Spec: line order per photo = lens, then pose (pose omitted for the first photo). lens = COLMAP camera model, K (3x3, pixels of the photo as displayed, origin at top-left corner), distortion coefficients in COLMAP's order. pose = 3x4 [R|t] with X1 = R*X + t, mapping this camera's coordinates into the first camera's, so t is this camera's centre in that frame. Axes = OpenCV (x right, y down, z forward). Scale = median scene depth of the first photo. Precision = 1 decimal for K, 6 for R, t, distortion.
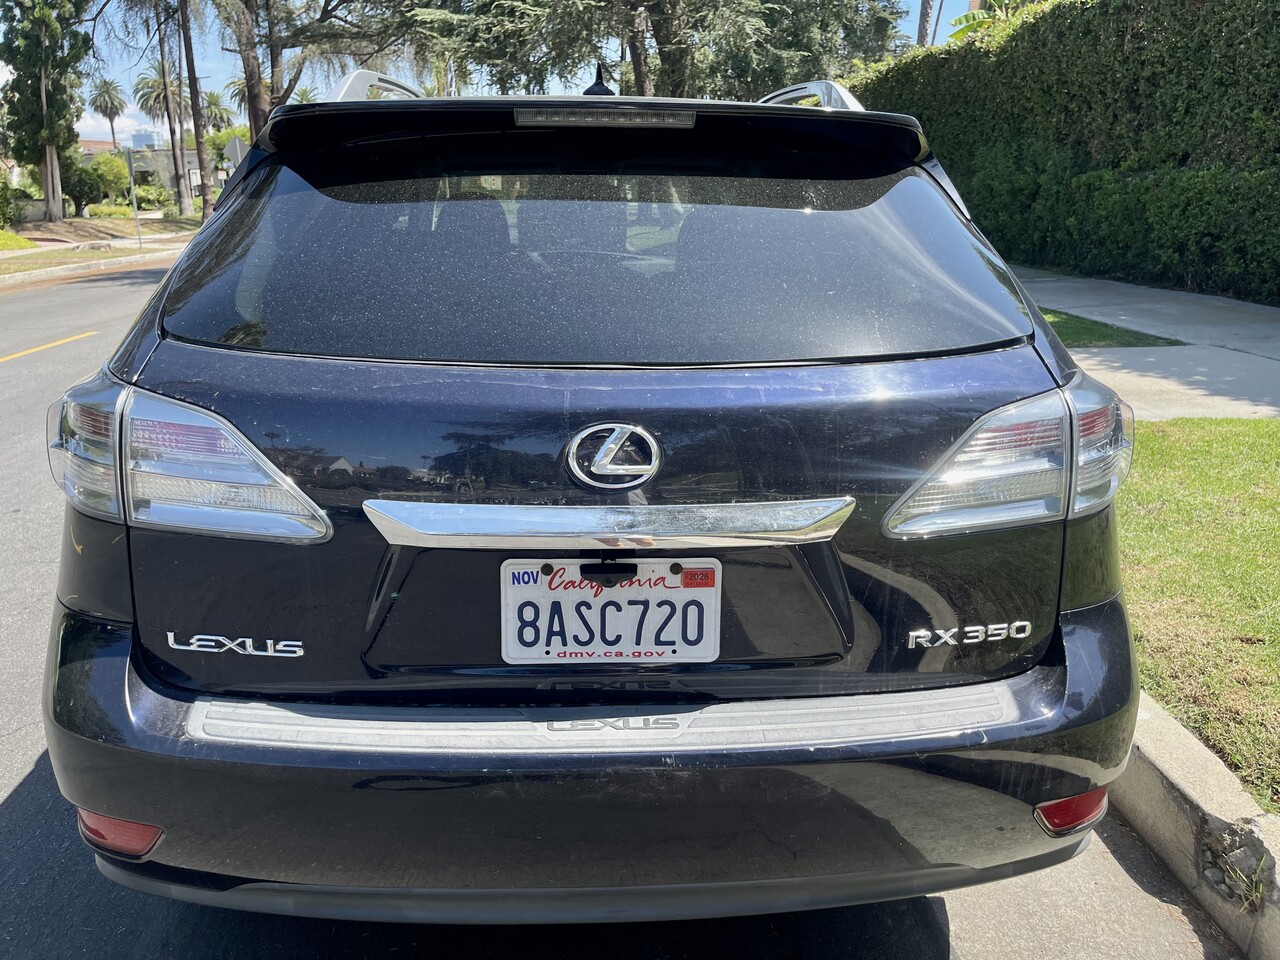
lens RADIAL K [[969.3, 0, 634.6], [0, 969.3, 484.0], [0, 0, 1]] dist [0.059497, -0.089361]
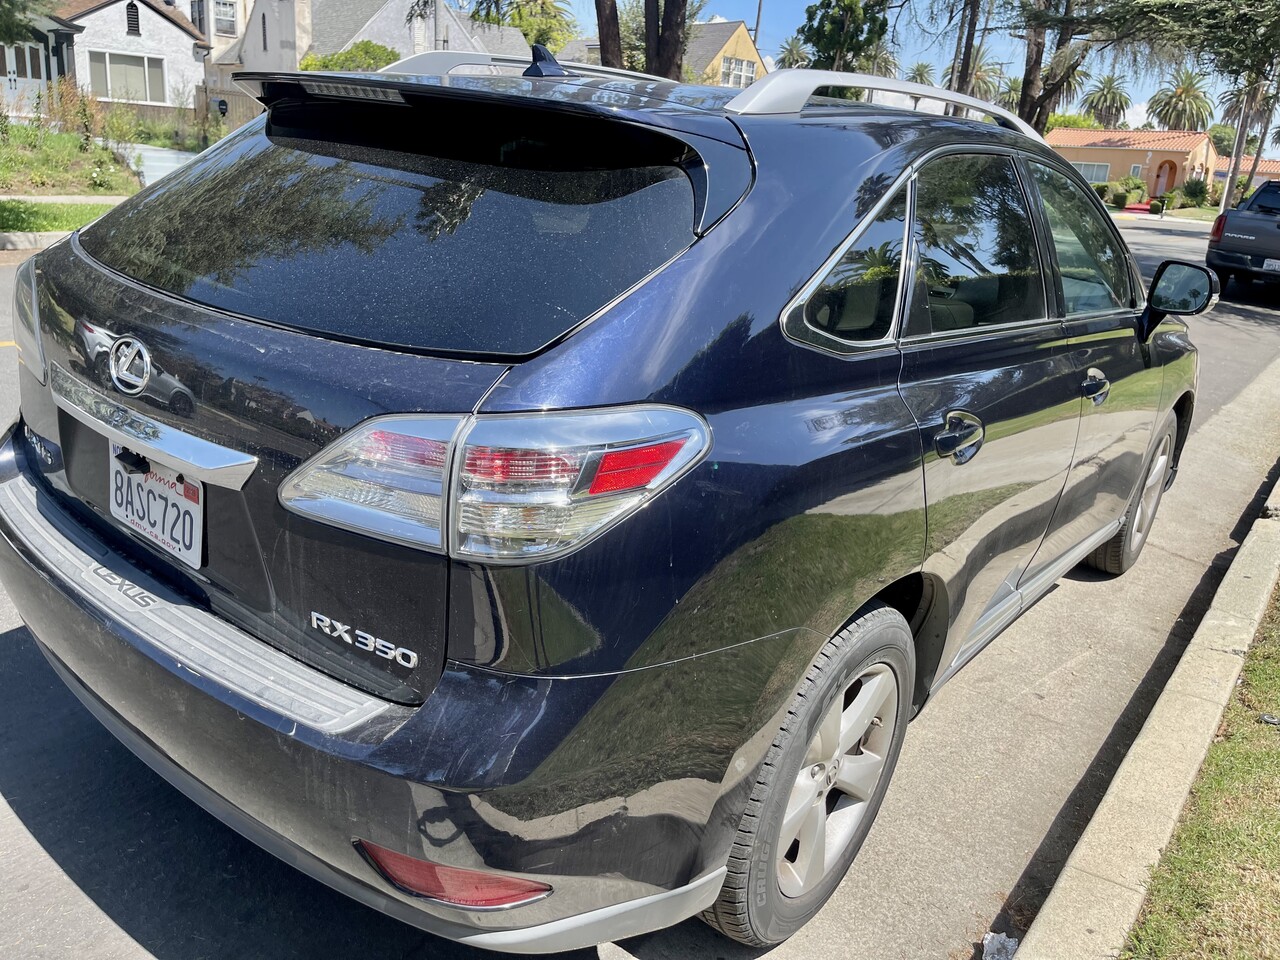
lens RADIAL K [[969.3, 0, 636.3], [0, 969.3, 475.0], [0, 0, 1]] dist [0.059497, -0.089361]
pose [[0.740548, 0.277545, -0.612010, 0.986288], [-0.275252, 0.956102, 0.100528, -0.156630], [0.613045, 0.094012, 0.784434, 0.356851]]
